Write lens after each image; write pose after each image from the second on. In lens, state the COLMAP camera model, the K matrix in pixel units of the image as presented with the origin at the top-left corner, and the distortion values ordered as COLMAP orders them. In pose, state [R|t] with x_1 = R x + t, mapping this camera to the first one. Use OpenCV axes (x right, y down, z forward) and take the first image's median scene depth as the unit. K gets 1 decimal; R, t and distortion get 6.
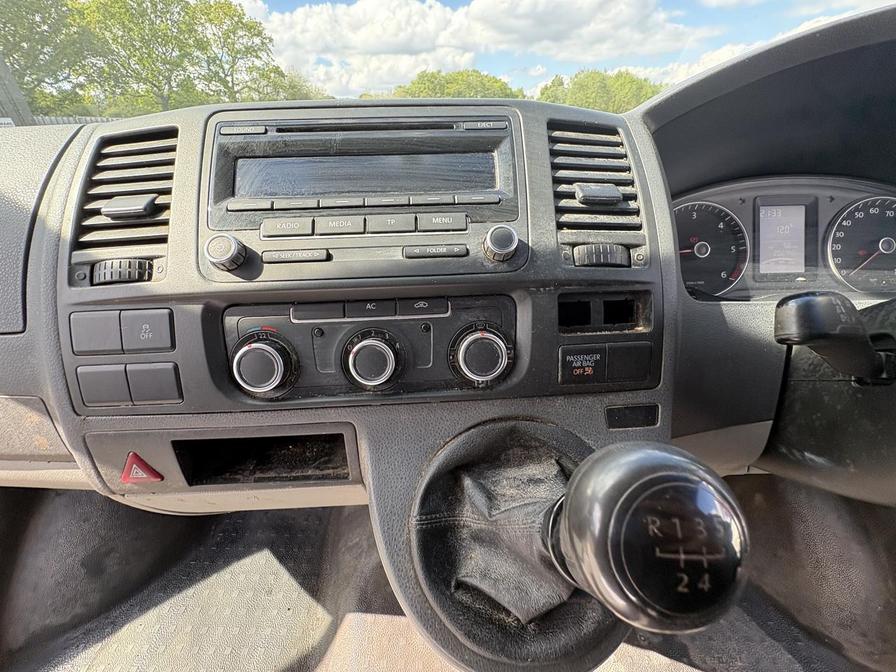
lens RADIAL K [[363.8, 0, 448.0], [0, 363.8, 336.0], [0, 0, 1]] dist [-0.001029, 0.000116]
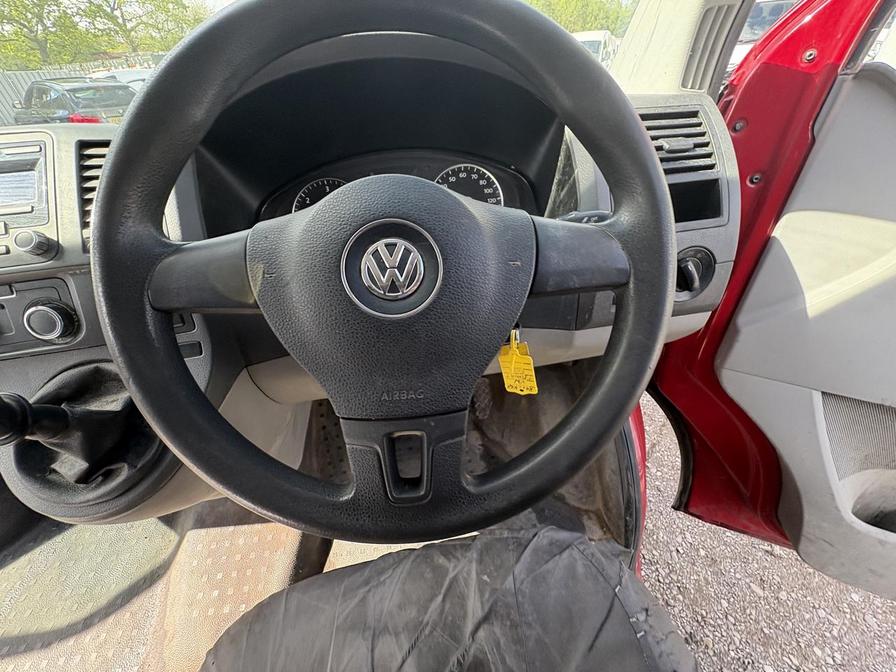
lens RADIAL K [[360.9, 0, 449.9], [0, 360.9, 340.2], [0, 0, 1]] dist [-0.001828, 0.000245]
pose [[0.990348, -0.112750, 0.080606, 1.502224], [0.100432, 0.984575, 0.143270, 0.076106], [-0.095516, -0.133791, 0.986396, -0.552262]]
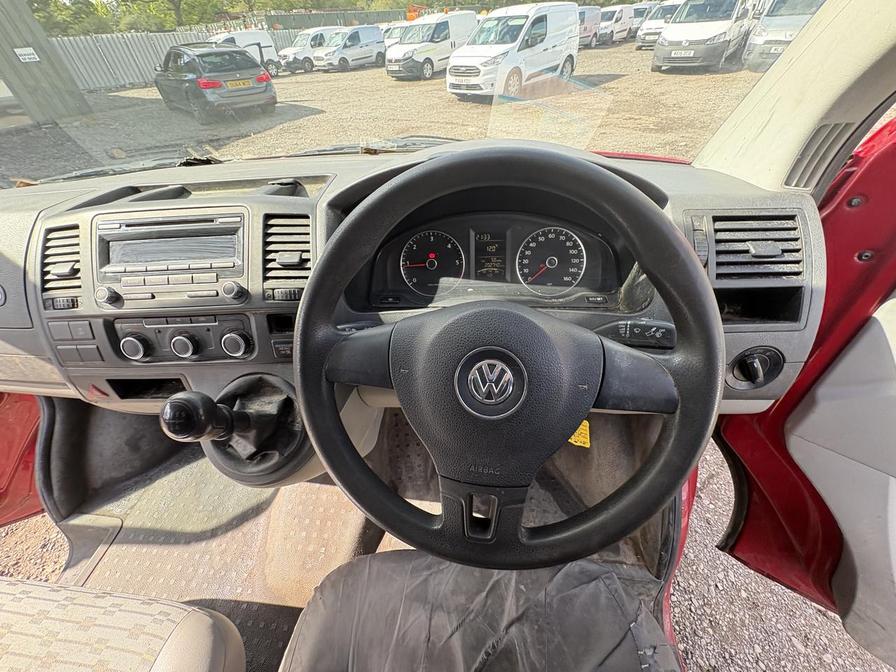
lens RADIAL K [[362.4, 0, 447.4], [0, 362.4, 340.5], [0, 0, 1]] dist [-0.000934, -0.000197]
pose [[0.995313, 0.019861, -0.094650, 1.422496], [0.000222, 0.978213, 0.207603, -0.372144], [0.096711, -0.206651, 0.973623, -0.826827]]
